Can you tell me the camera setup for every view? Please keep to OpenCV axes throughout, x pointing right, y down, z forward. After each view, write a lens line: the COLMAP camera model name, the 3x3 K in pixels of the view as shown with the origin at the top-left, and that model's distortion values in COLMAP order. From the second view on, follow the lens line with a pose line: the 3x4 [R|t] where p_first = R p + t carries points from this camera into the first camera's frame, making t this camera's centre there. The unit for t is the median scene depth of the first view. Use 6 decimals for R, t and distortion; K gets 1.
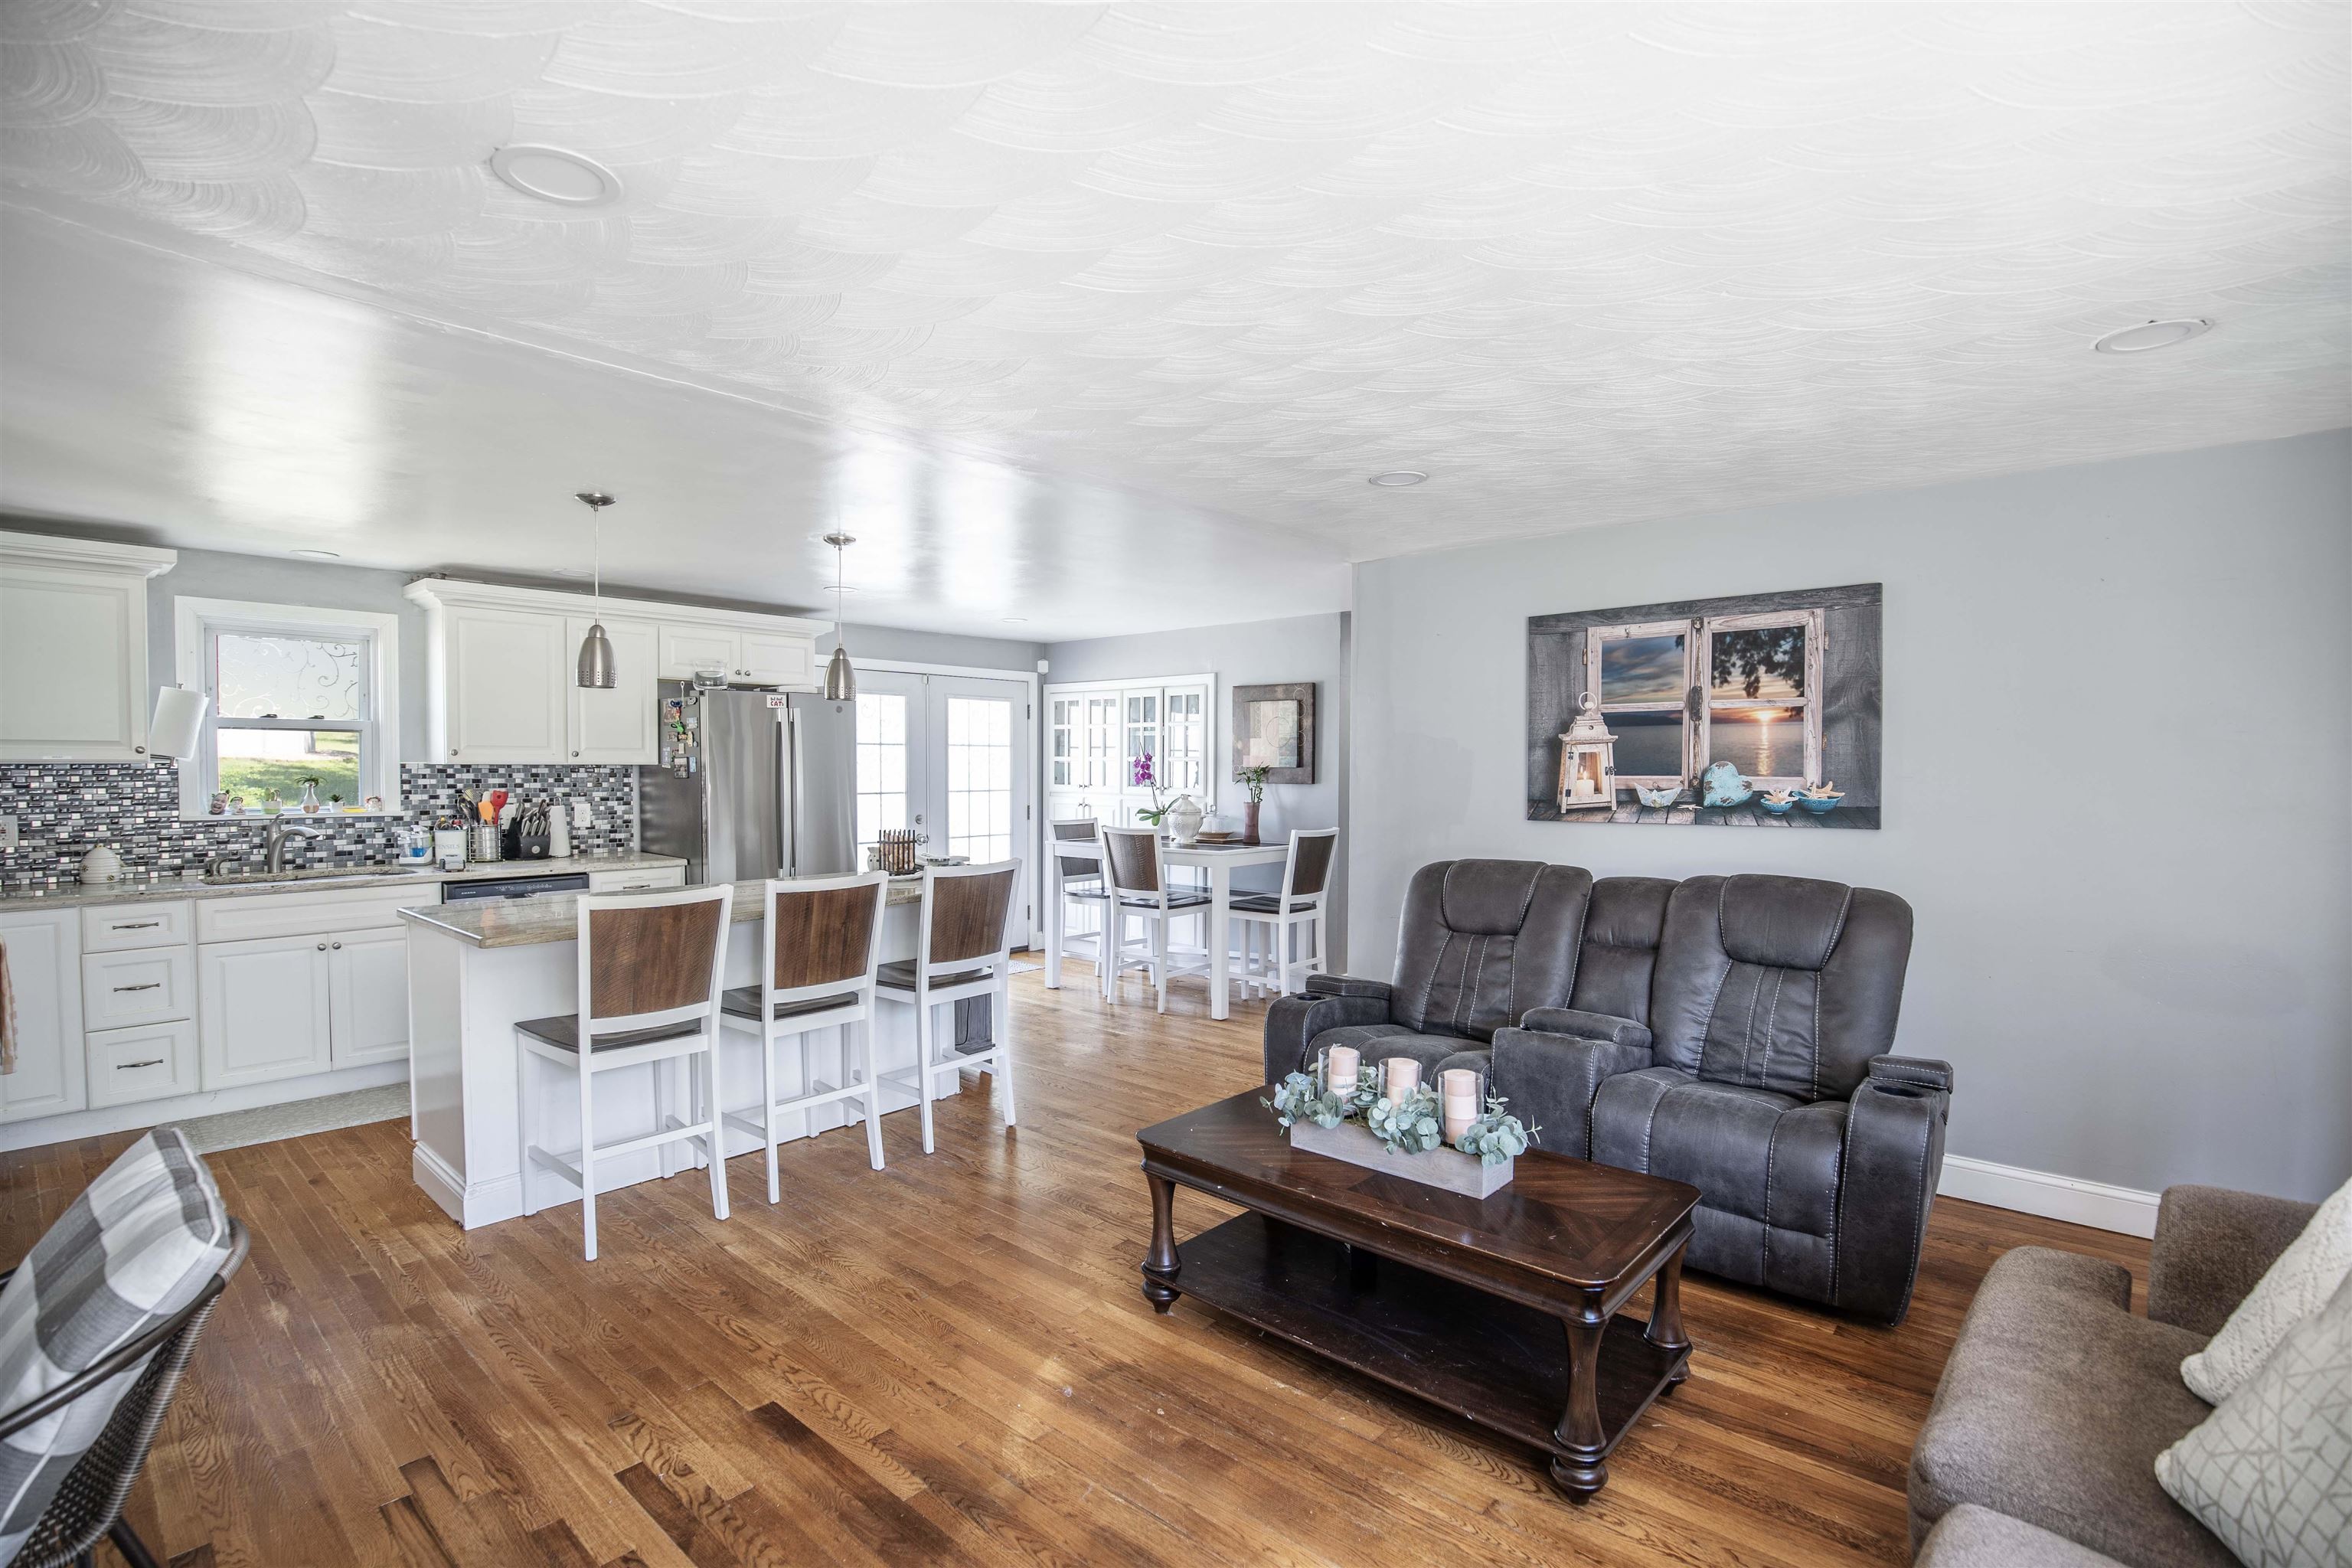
lens RADIAL K [[1087.7, 0, 1180.3], [0, 1087.7, 795.0], [0, 0, 1]] dist [-0.035368, -0.000197]
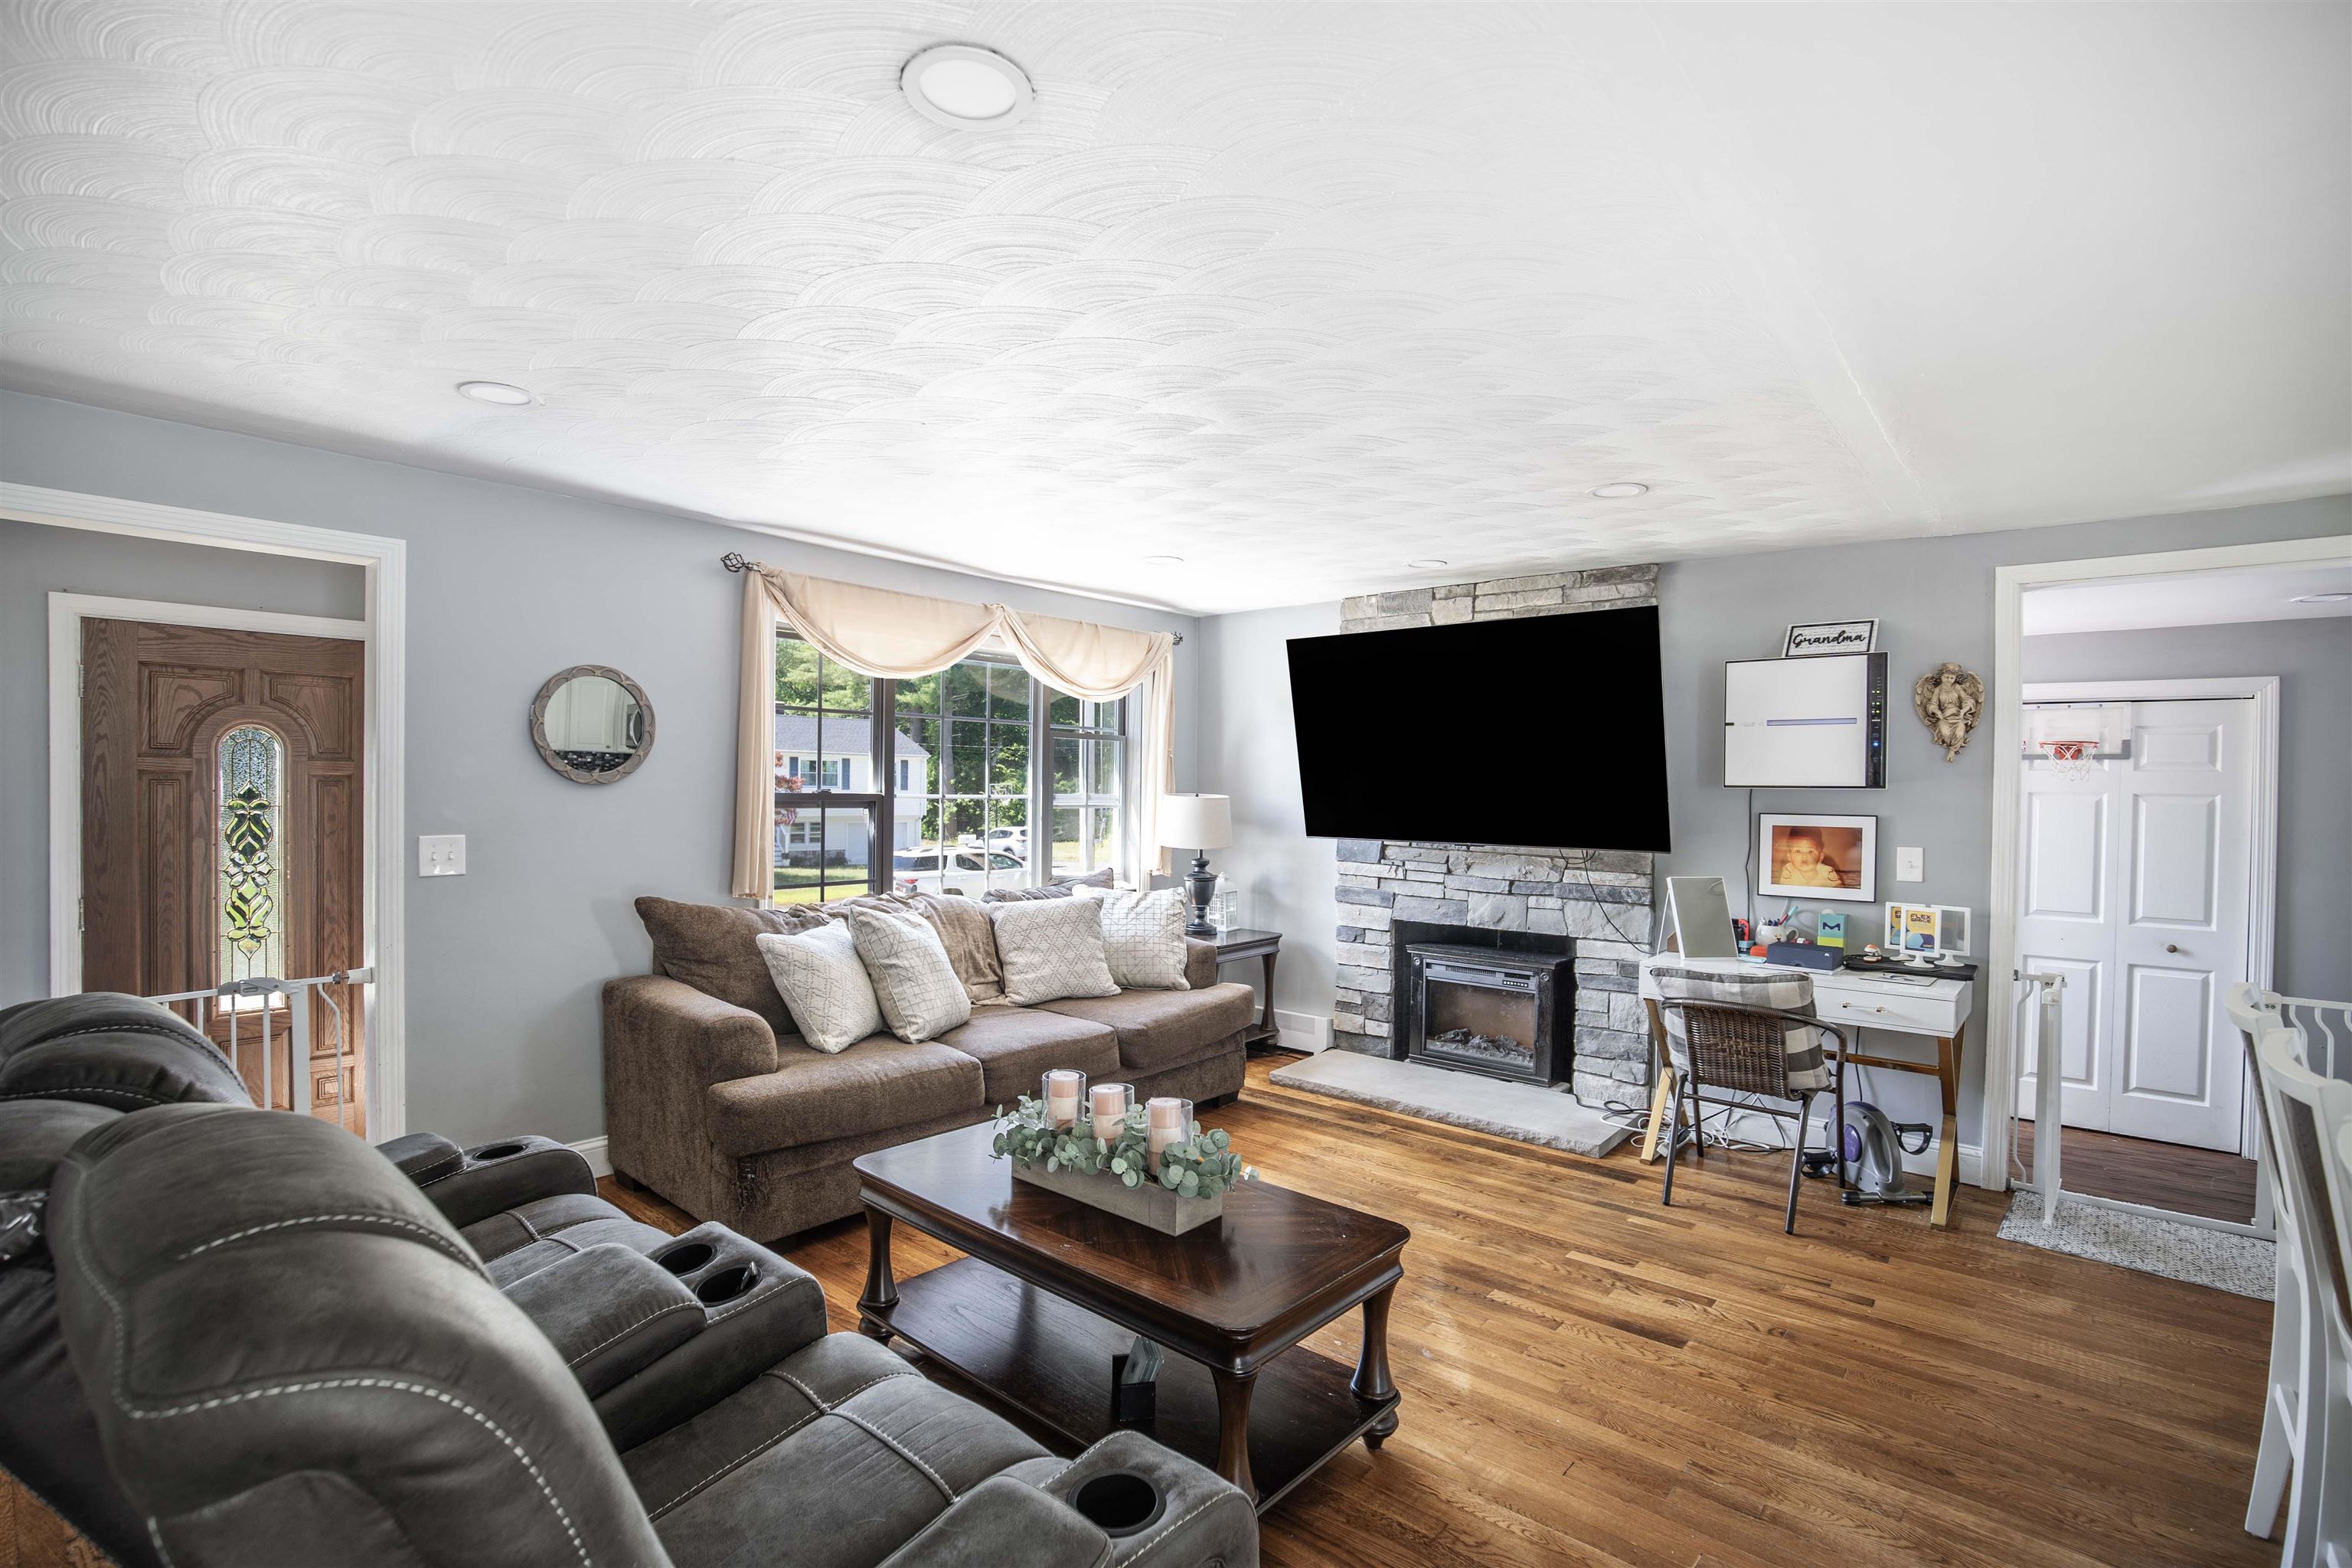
lens RADIAL K [[1087.7, 0, 1180.3], [0, 1087.7, 795.0], [0, 0, 1]] dist [-0.035368, -0.000197]
pose [[-0.999655, -0.014261, -0.022051, 0.110818], [-0.015130, 0.999095, 0.039744, -0.031929], [0.021464, 0.040063, -0.998967, 1.288995]]
